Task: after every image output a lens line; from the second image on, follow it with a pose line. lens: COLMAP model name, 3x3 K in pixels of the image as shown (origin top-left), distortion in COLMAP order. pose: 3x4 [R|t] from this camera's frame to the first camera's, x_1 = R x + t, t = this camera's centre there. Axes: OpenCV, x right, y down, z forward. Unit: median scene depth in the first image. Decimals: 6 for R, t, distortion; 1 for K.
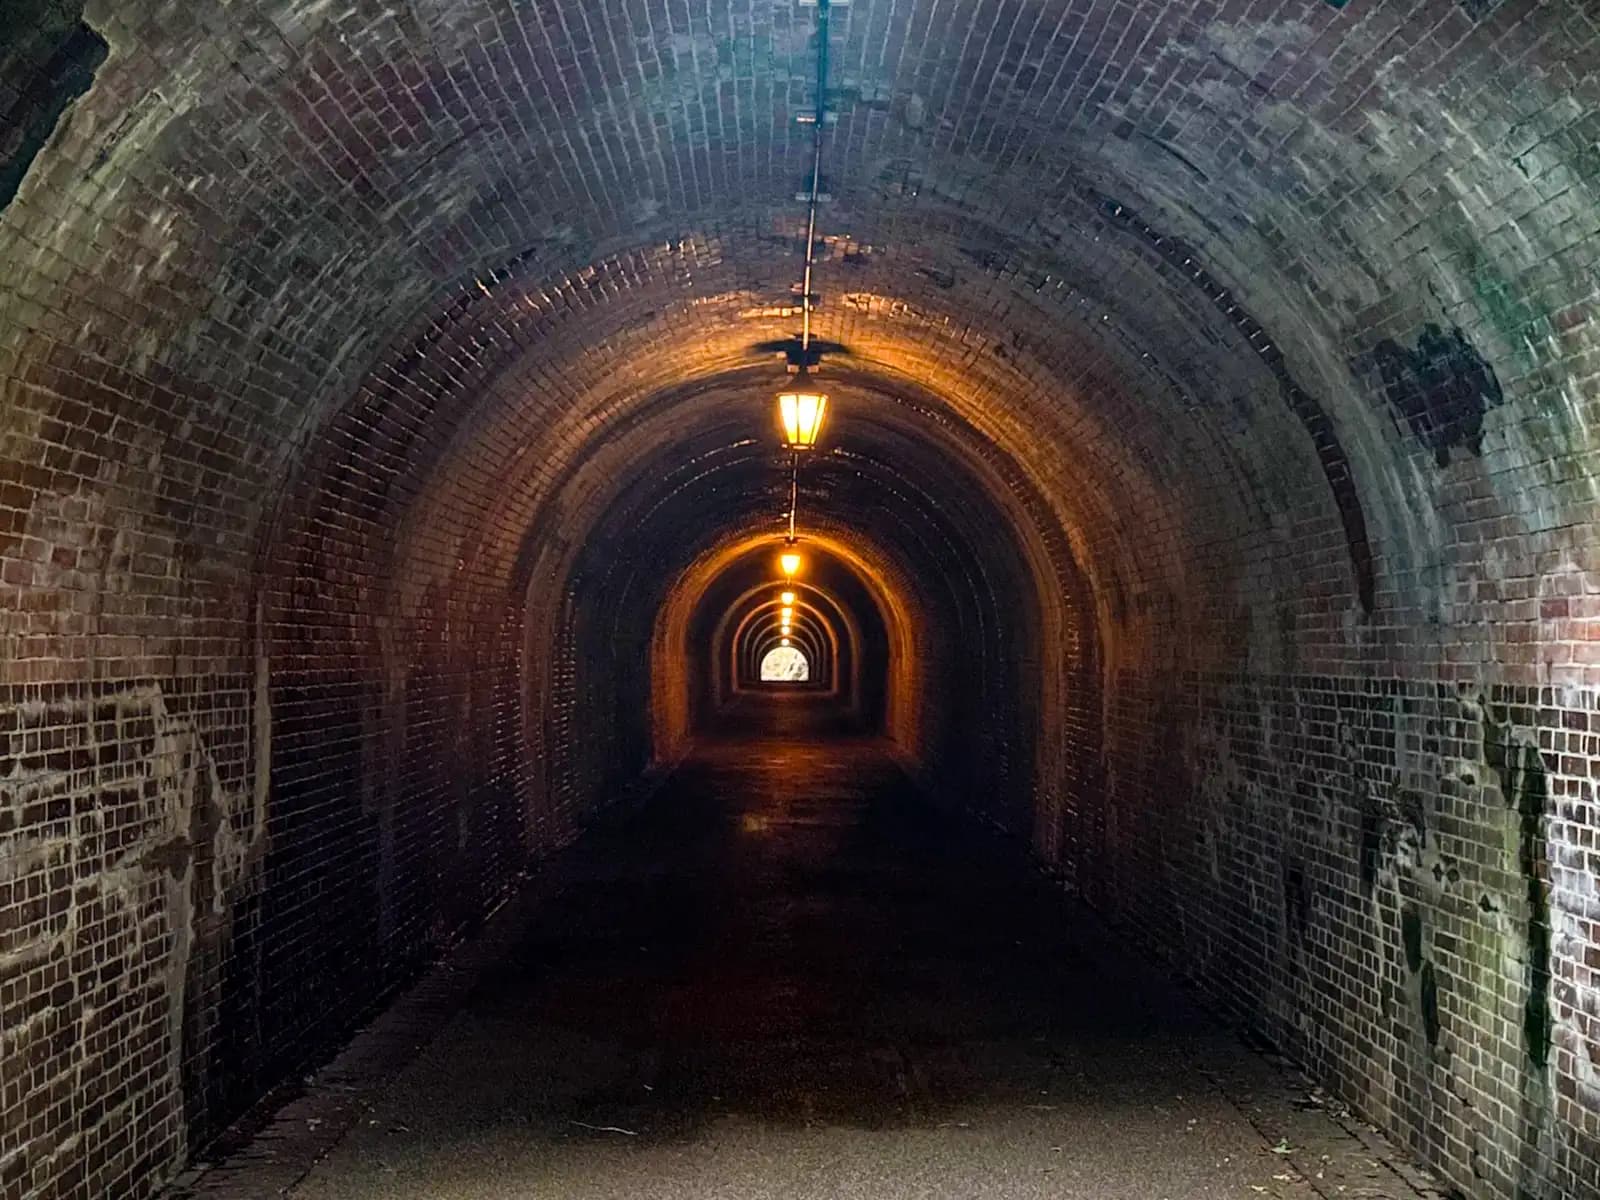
lens RADIAL K [[1883.3, 0, 795.9], [0, 1883.3, 609.3], [0, 0, 1]] dist [0.183462, -0.399727]
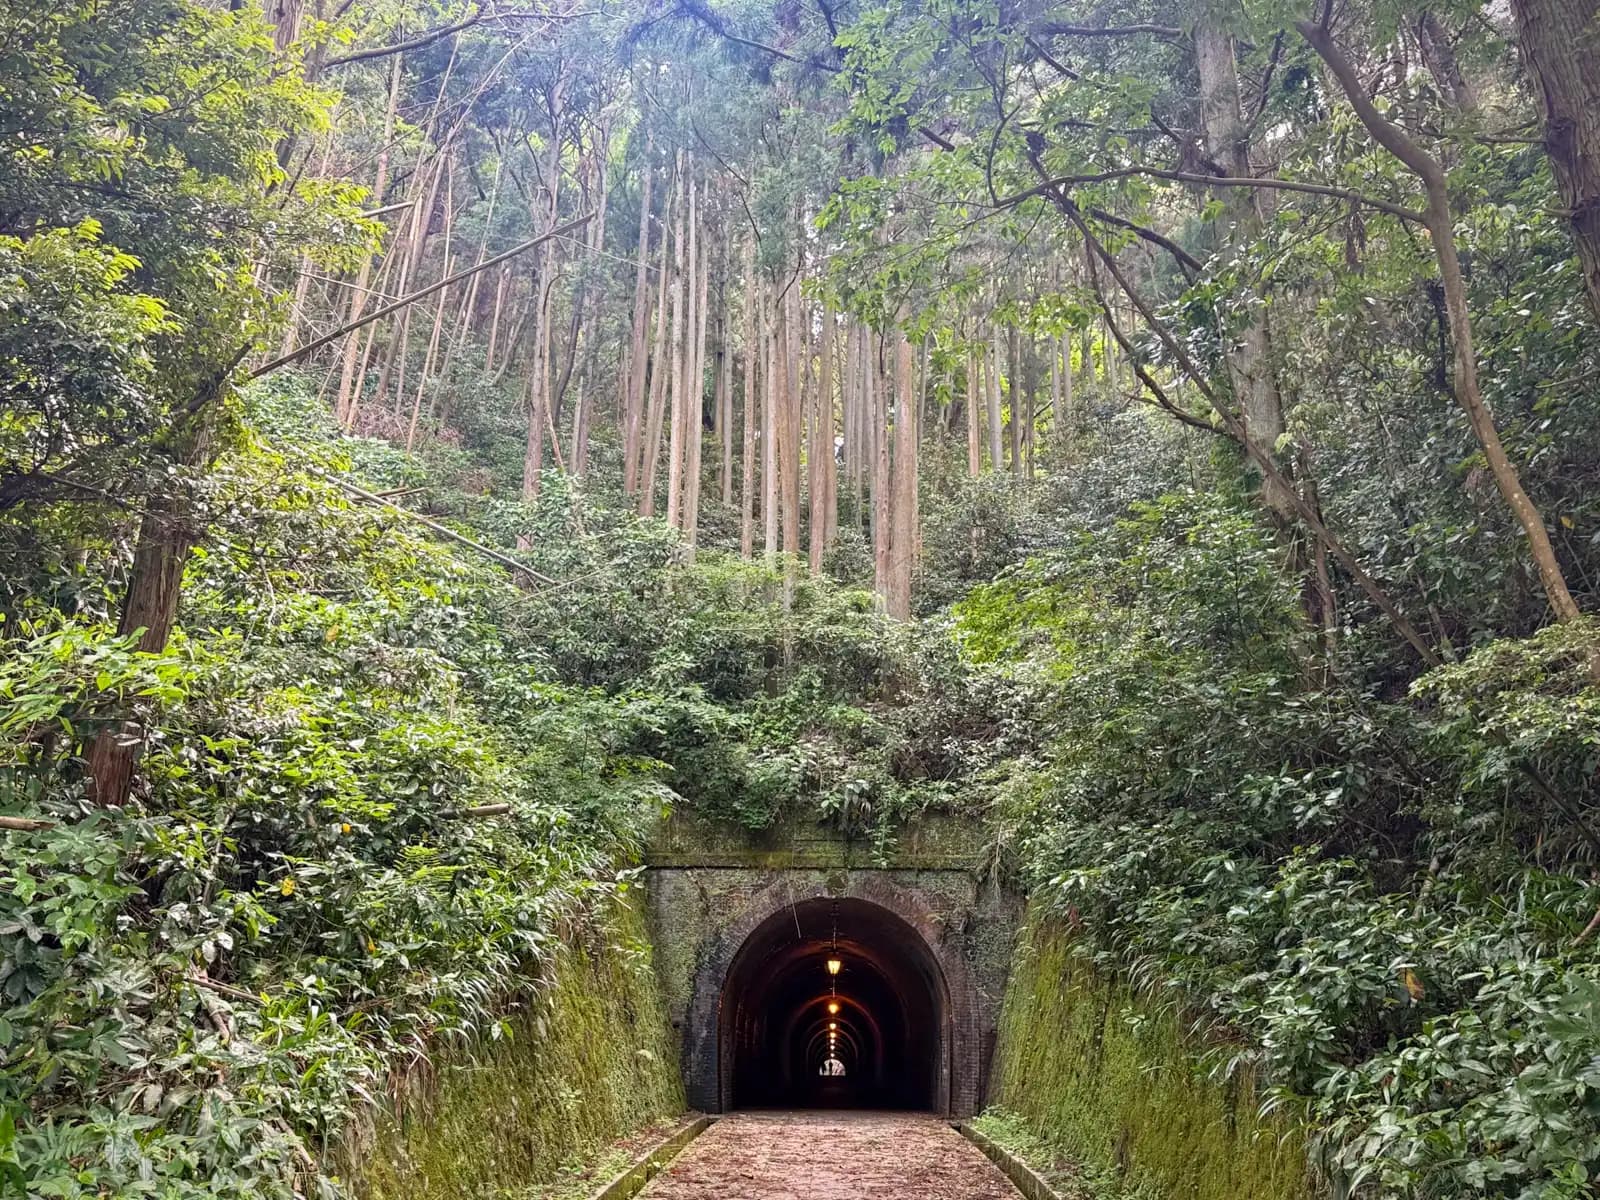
lens RADIAL K [[1251.2, 0, 800.0], [0, 1251.2, 600.0], [0, 0, 1]] dist [0.112035, -0.287816]
pose [[0.999491, -0.002879, -0.031758, 0.024222], [-0.007849, 0.943059, -0.332533, 0.069373], [0.030907, 0.332613, 0.942557, -2.351768]]
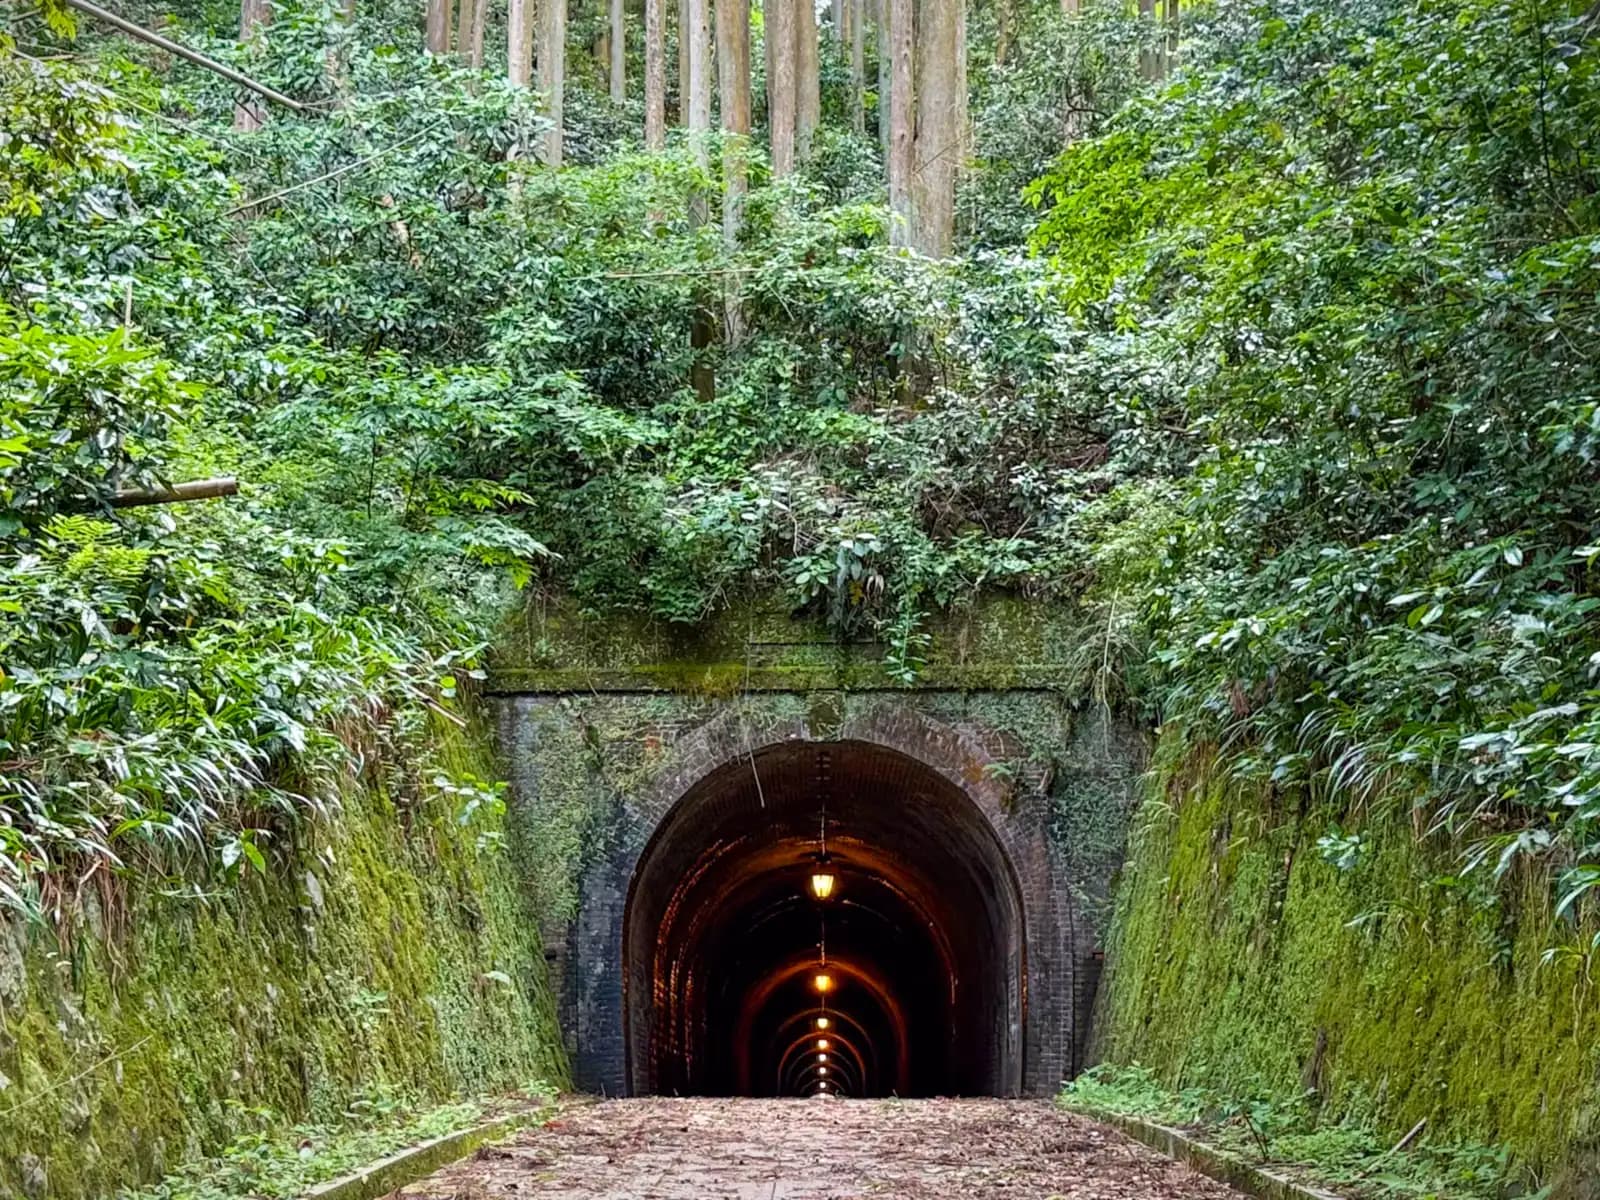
lens RADIAL K [[2237.9, 0, 794.9], [0, 2237.9, 625.4], [0, 0, 1]] dist [0.079669, -0.012925]
pose [[0.999764, -0.014285, -0.016358, 0.024829], [0.010548, 0.977818, -0.209190, 0.211292], [0.018983, 0.208968, 0.977738, -2.309593]]
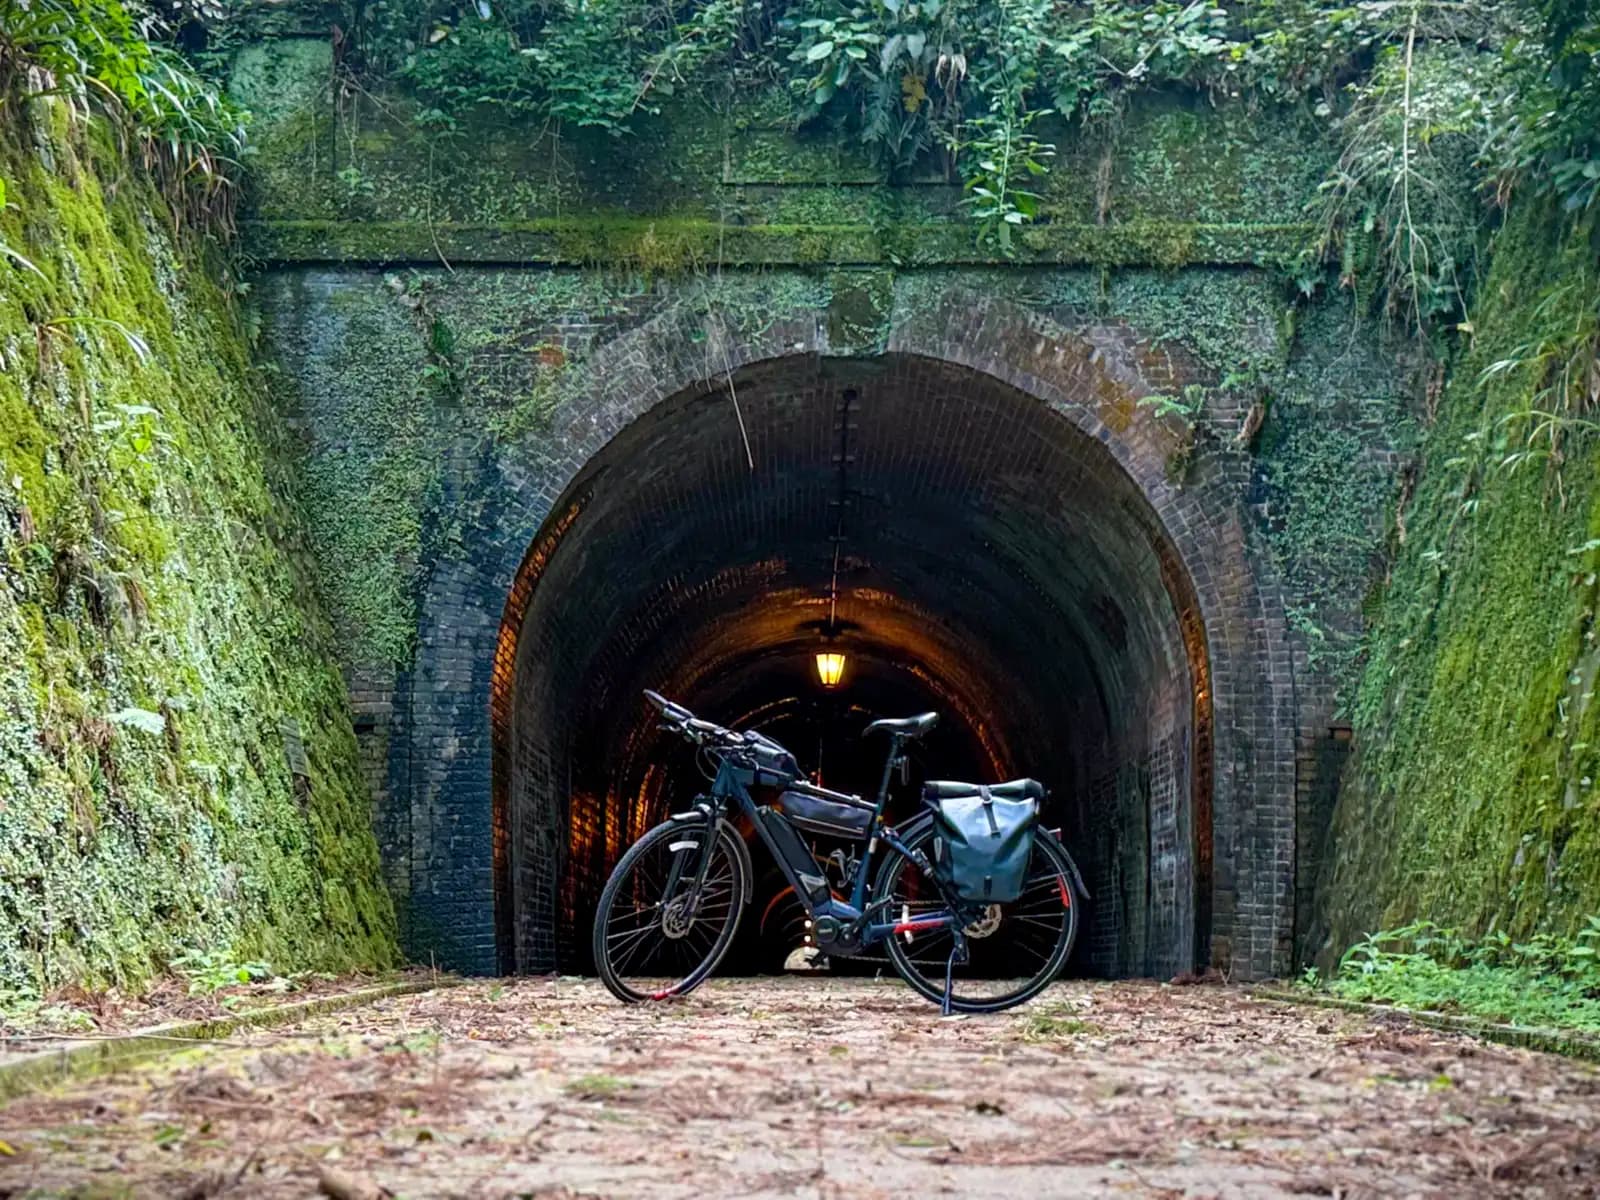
lens RADIAL K [[2046.6, 0, 793.6], [0, 2046.6, 695.2], [0, 0, 1]] dist [0.092943, 0.002312]
pose [[0.999950, -0.004125, -0.009108, -0.016581], [0.002954, 0.992156, -0.124973, 0.186170], [0.009552, 0.124940, 0.992118, -0.966417]]
